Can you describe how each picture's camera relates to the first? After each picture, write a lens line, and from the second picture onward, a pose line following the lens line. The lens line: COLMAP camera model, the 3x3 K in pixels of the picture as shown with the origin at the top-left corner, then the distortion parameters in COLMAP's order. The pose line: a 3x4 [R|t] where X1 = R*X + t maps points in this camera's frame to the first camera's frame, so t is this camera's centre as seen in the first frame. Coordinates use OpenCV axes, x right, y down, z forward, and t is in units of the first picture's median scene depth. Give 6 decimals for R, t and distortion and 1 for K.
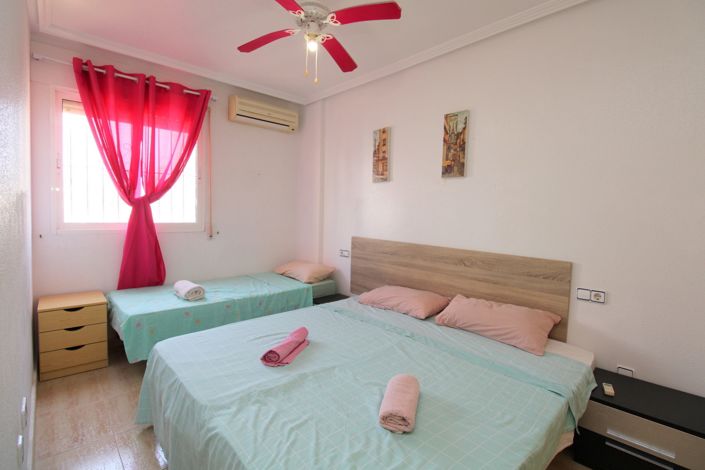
lens RADIAL K [[331.4, 0, 355.7], [0, 331.4, 228.8], [0, 0, 1]] dist [0.000274, -0.013149]
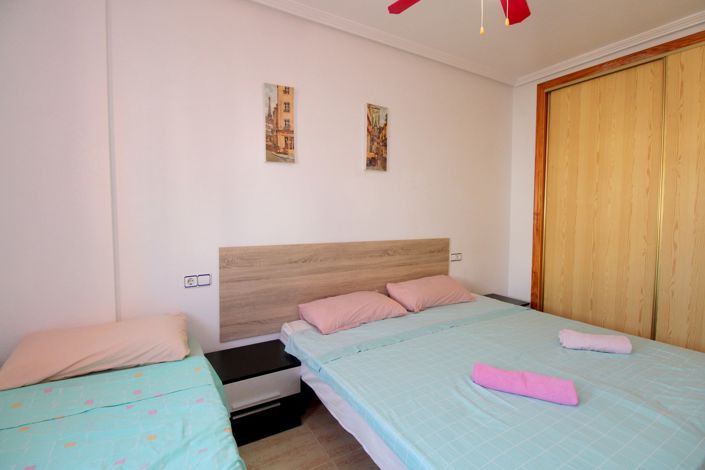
lens RADIAL K [[331.4, 0, 355.7], [0, 331.4, 228.8], [0, 0, 1]] dist [0.000274, -0.013149]
pose [[0.204813, -0.079402, 0.975575, -0.703606], [0.047100, 0.996349, 0.071205, -0.053759], [-0.977667, 0.031366, 0.207805, 0.849917]]
